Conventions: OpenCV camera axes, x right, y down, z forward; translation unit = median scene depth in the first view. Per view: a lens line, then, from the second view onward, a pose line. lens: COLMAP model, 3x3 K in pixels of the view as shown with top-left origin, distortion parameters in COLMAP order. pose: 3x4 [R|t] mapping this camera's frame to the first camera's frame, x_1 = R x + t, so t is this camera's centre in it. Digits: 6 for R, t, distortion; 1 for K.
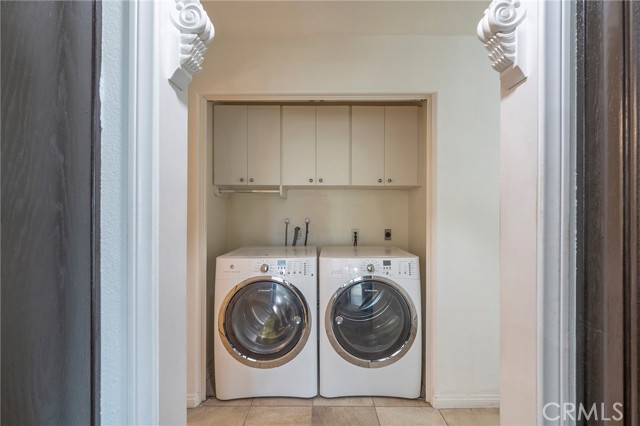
lens RADIAL K [[261.7, 0, 321.6], [0, 261.7, 214.4], [0, 0, 1]] dist [0.000601, -0.001738]
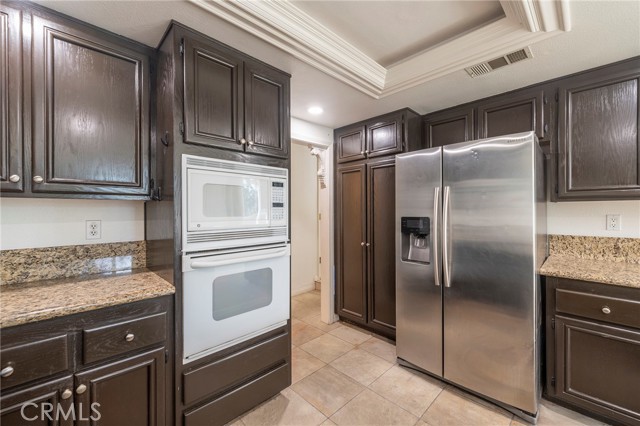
lens RADIAL K [[261.7, 0, 324.1], [0, 261.7, 213.2], [0, 0, 1]] dist [0.000601, -0.001738]
pose [[0.705375, 0.001717, 0.708832, -0.967410], [0.001544, 0.999991, -0.003958, -0.010043], [-0.708833, 0.003887, 0.705366, -0.862592]]
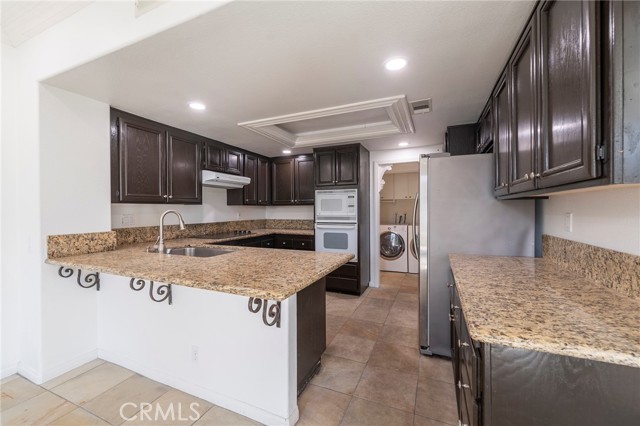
lens RADIAL K [[261.7, 0, 319.6], [0, 261.7, 208.4], [0, 0, 1]] dist [0.000601, -0.001738]
pose [[0.922318, 0.005232, -0.386396, 0.218157], [-0.006874, 0.999972, -0.002869, -0.017270], [0.386371, 0.005302, 0.922328, -2.181857]]
